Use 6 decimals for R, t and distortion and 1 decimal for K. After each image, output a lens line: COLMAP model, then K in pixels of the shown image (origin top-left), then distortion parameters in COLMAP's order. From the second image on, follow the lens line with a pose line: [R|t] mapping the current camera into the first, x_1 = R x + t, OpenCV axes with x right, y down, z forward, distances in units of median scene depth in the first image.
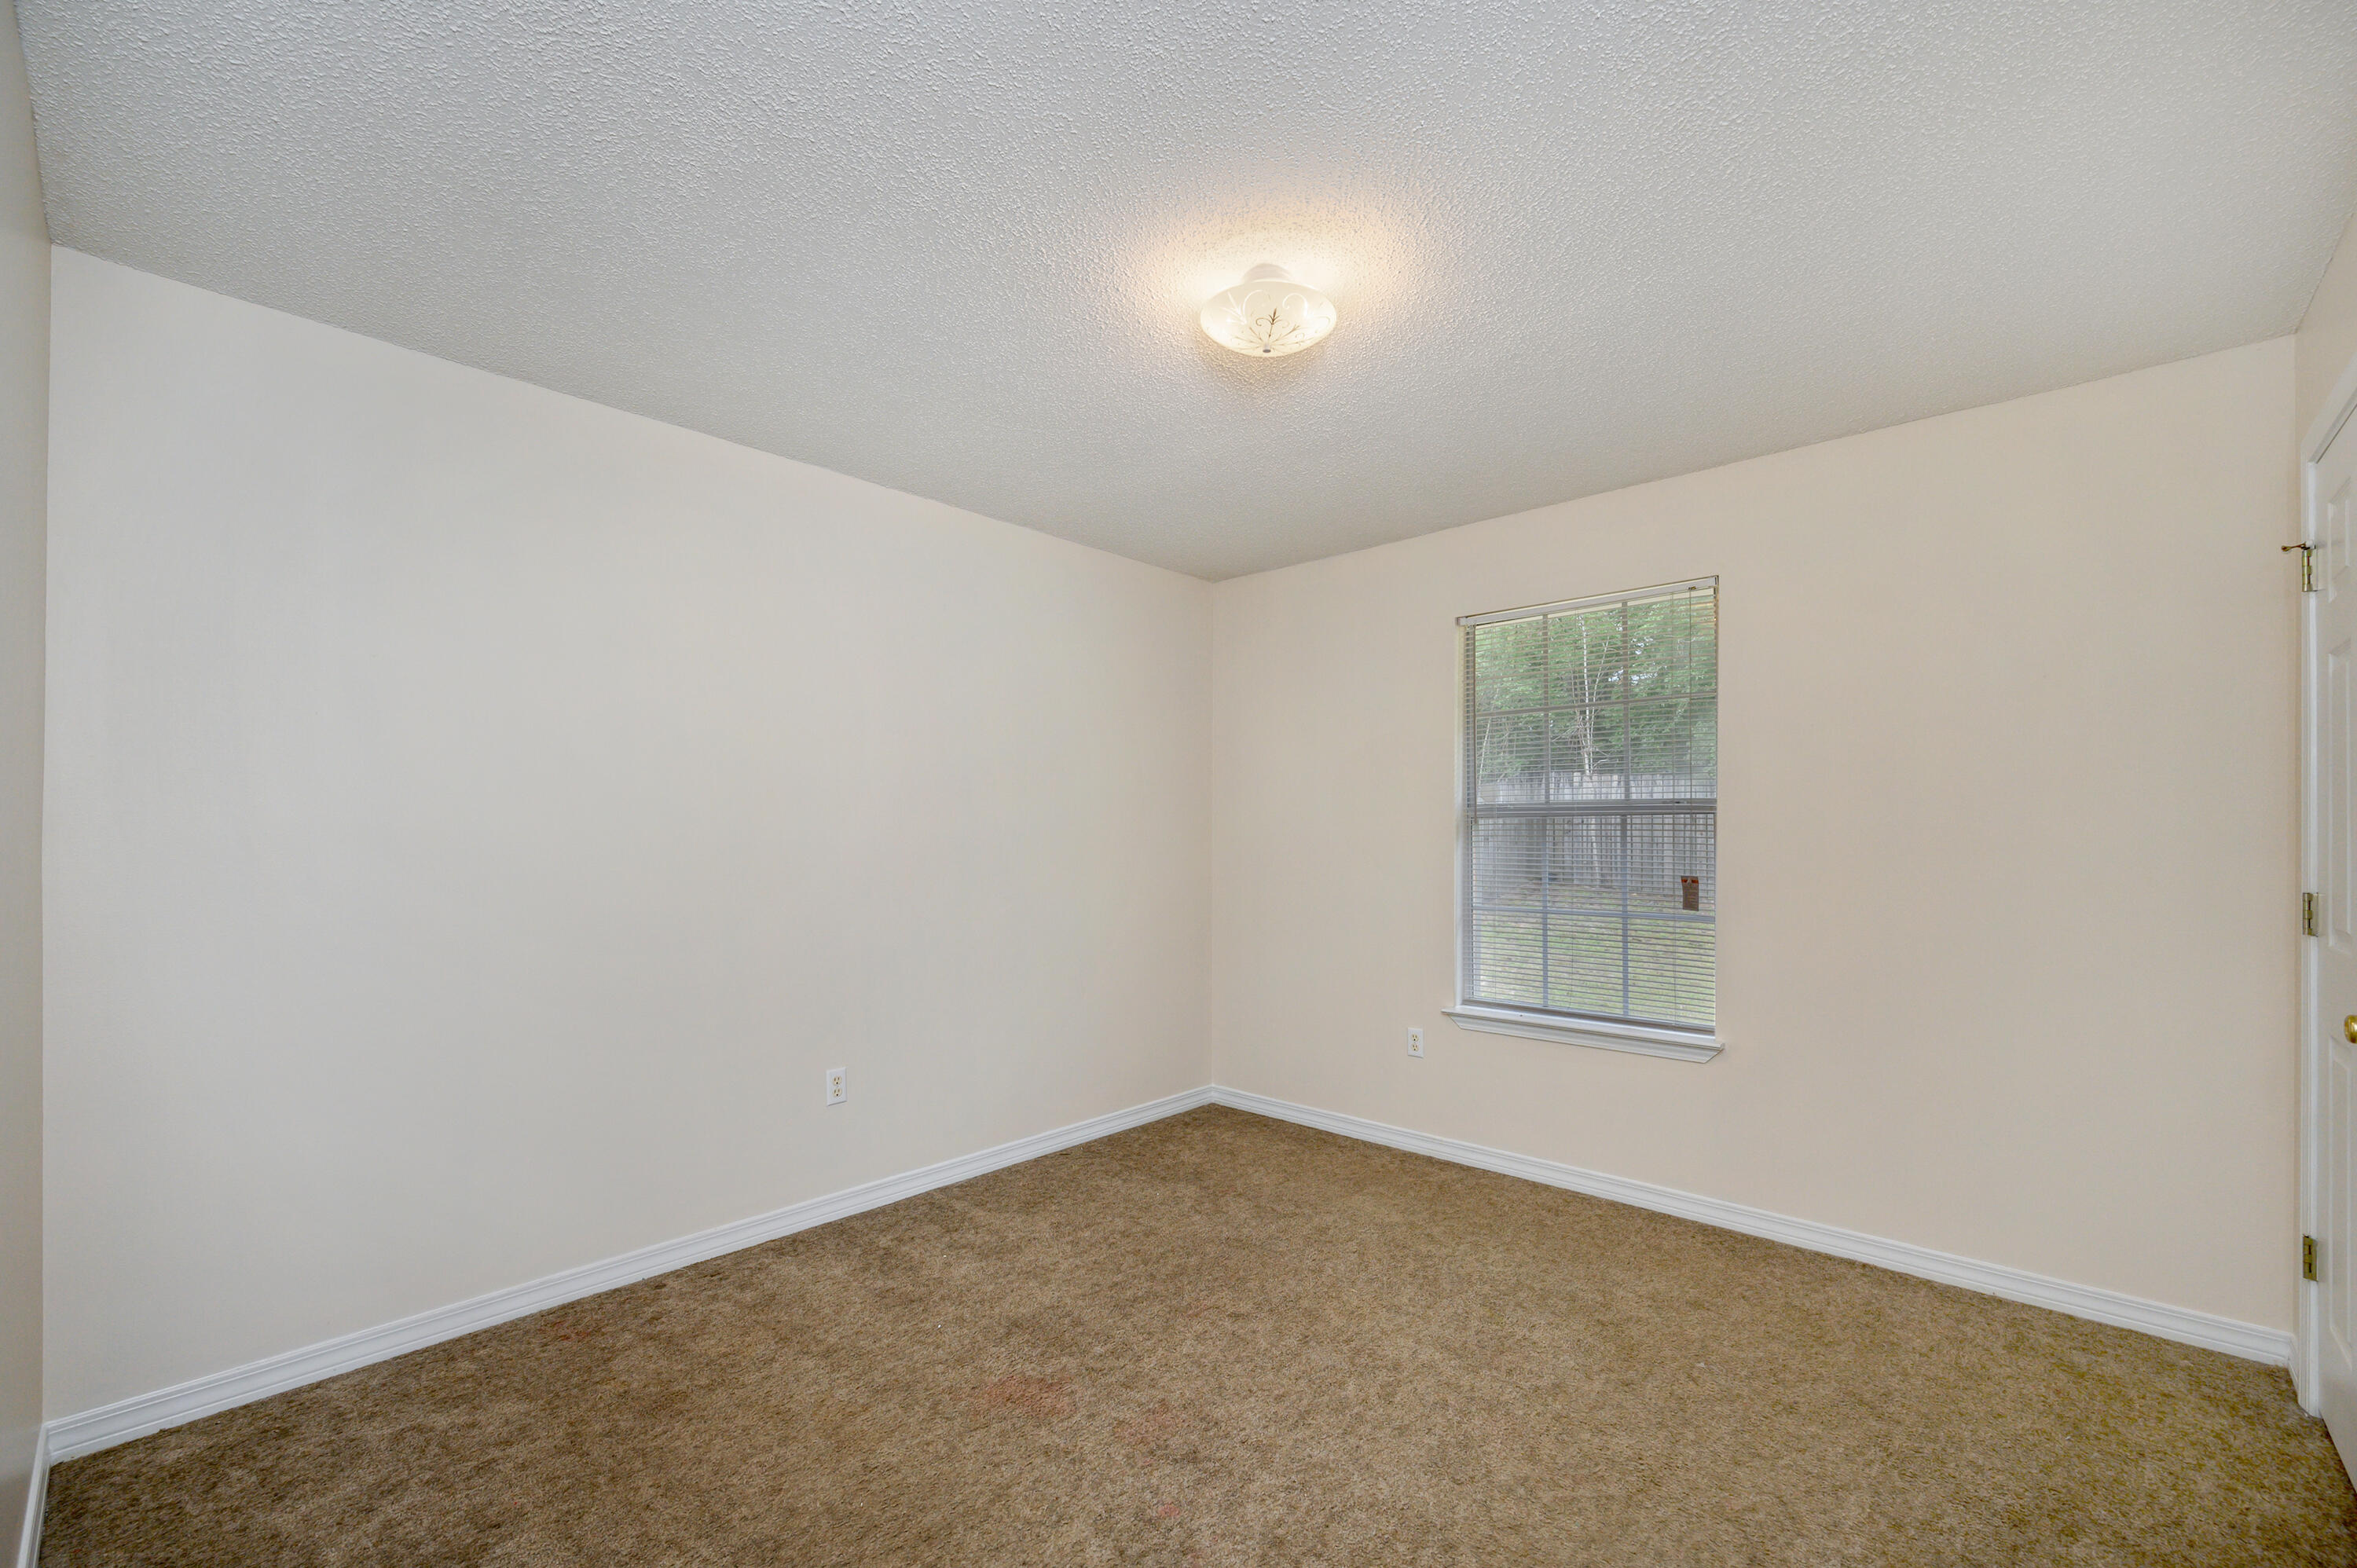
lens RADIAL K [[955.4, 0, 1151.2], [0, 955.4, 834.9], [0, 0, 1]] dist [-0.001060, -0.000617]
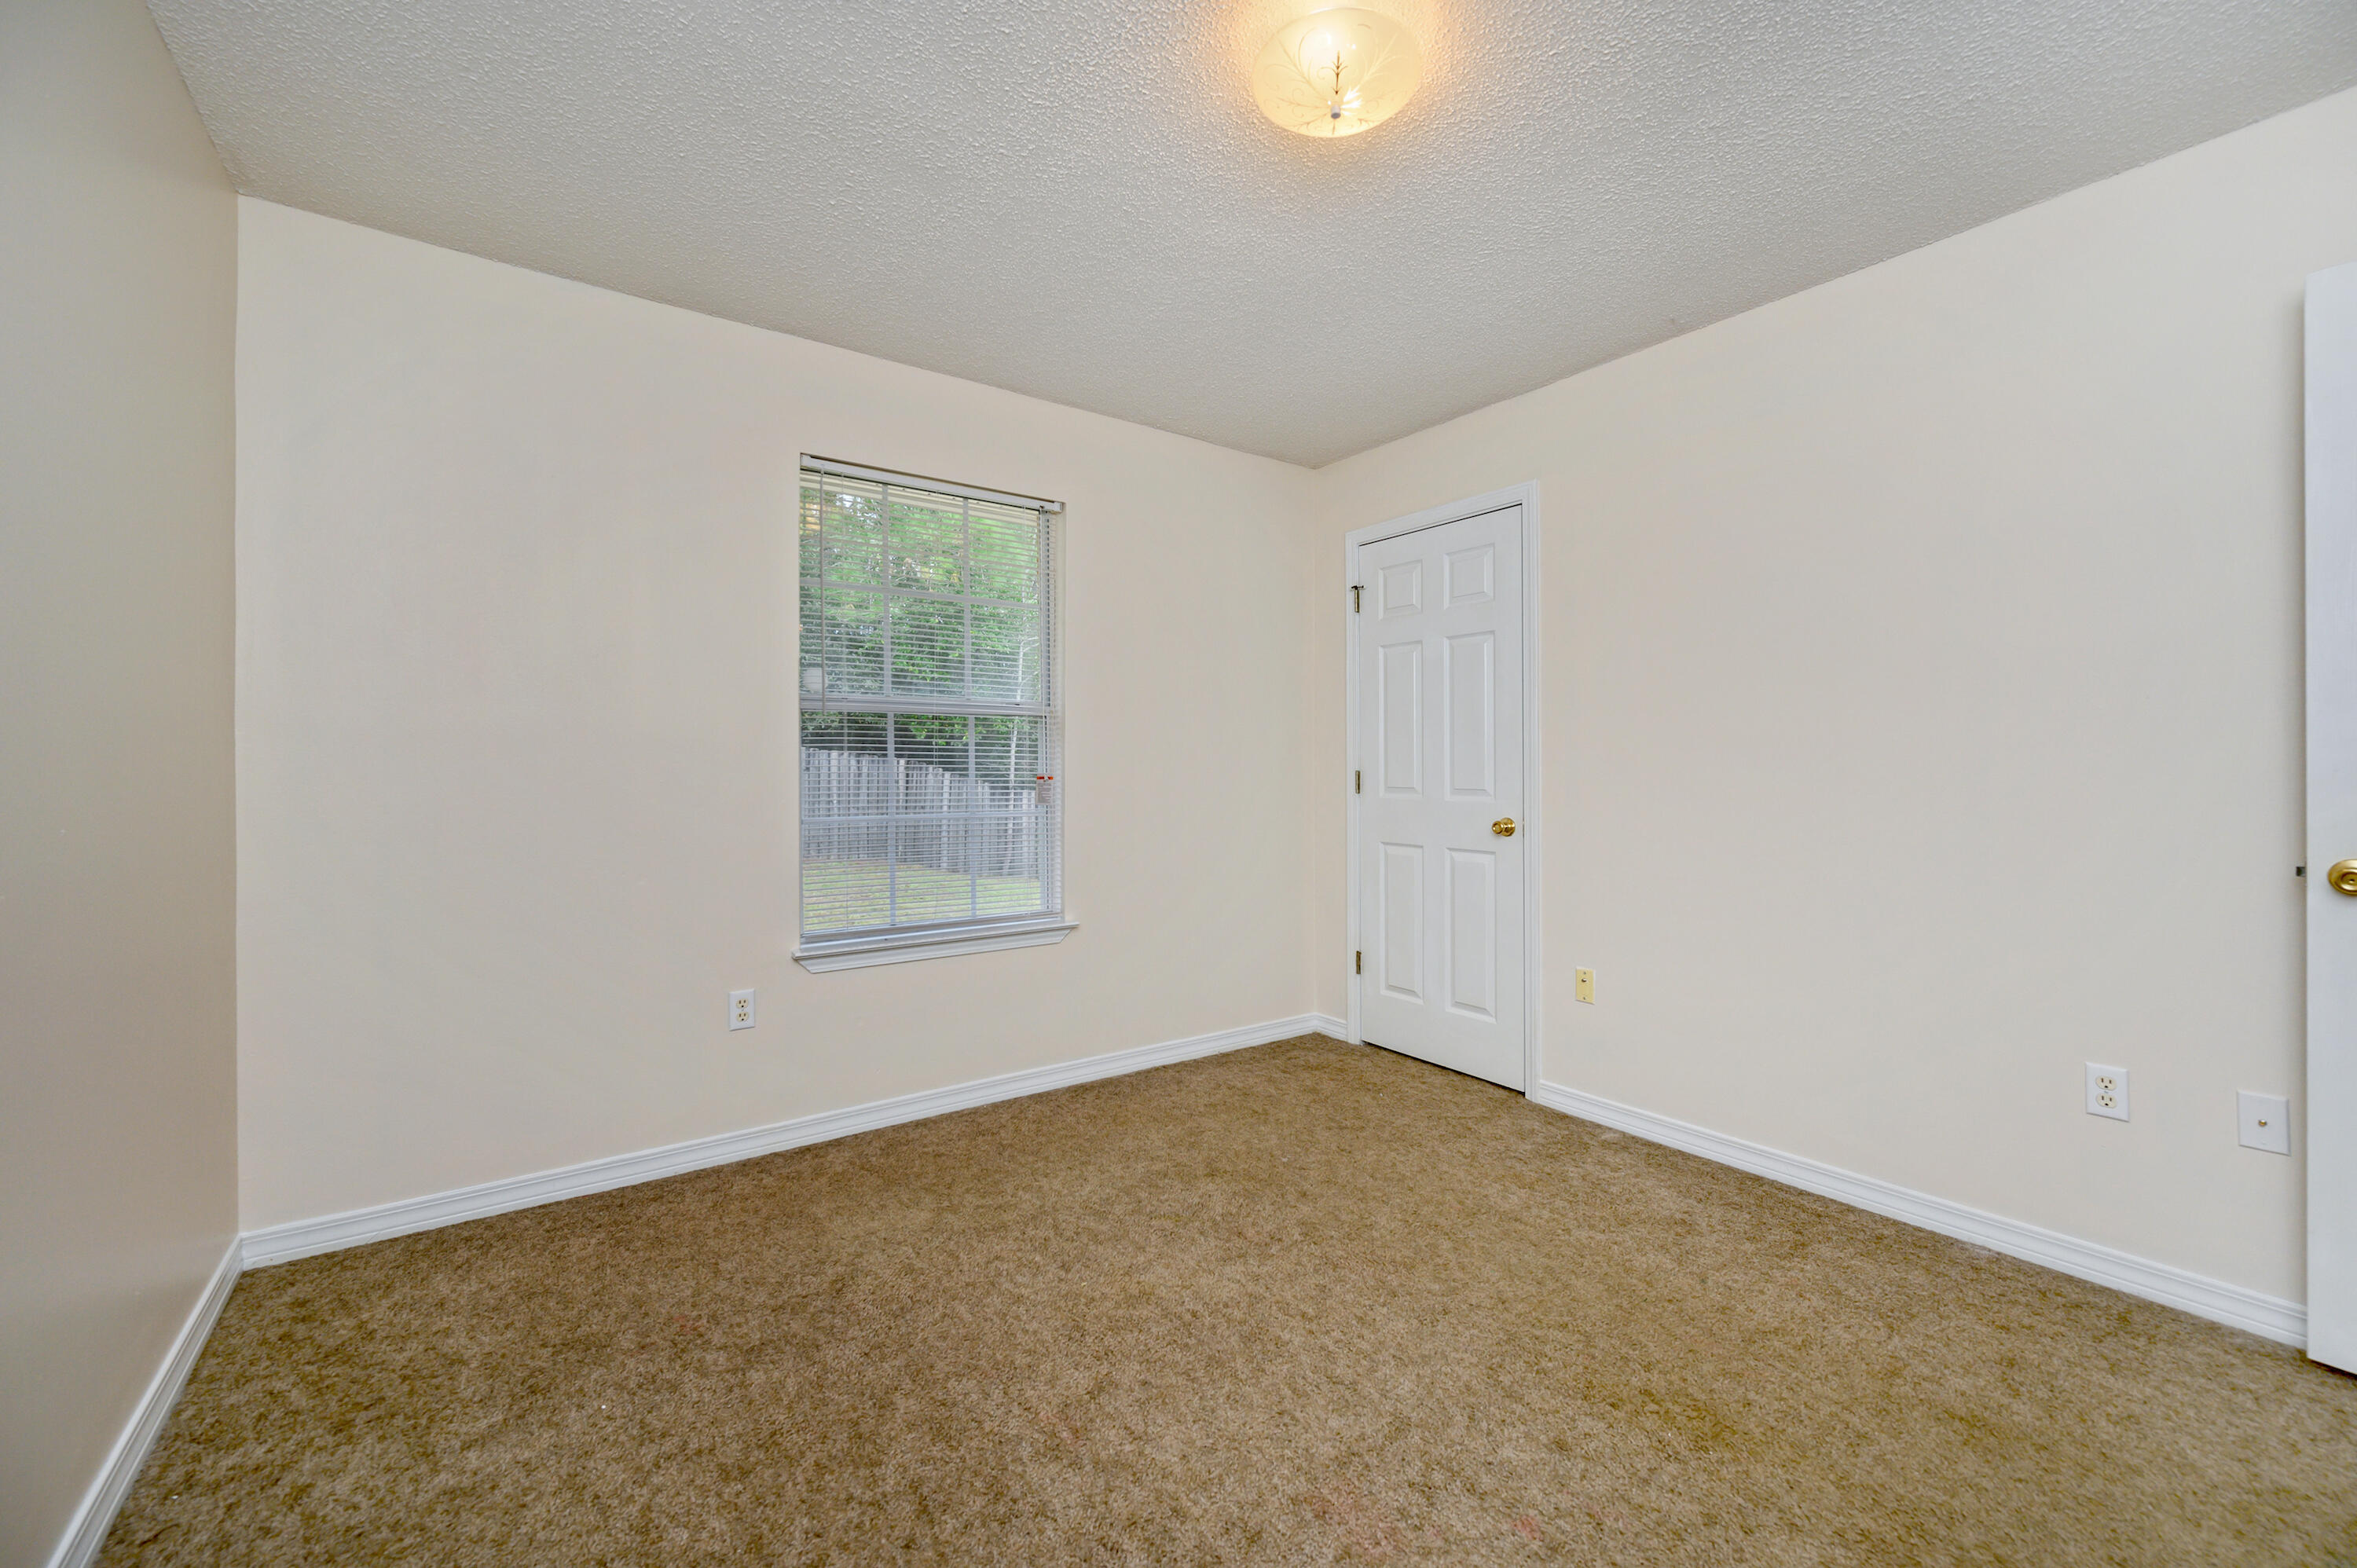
lens RADIAL K [[955.4, 0, 1178.7], [0, 955.4, 770.7], [0, 0, 1]] dist [-0.001060, -0.000617]
pose [[0.185212, 0.000678, 0.982698, -0.454544], [0.002086, 0.999997, -0.001083, 0.041660], [-0.982696, 0.002250, 0.185210, 0.634304]]
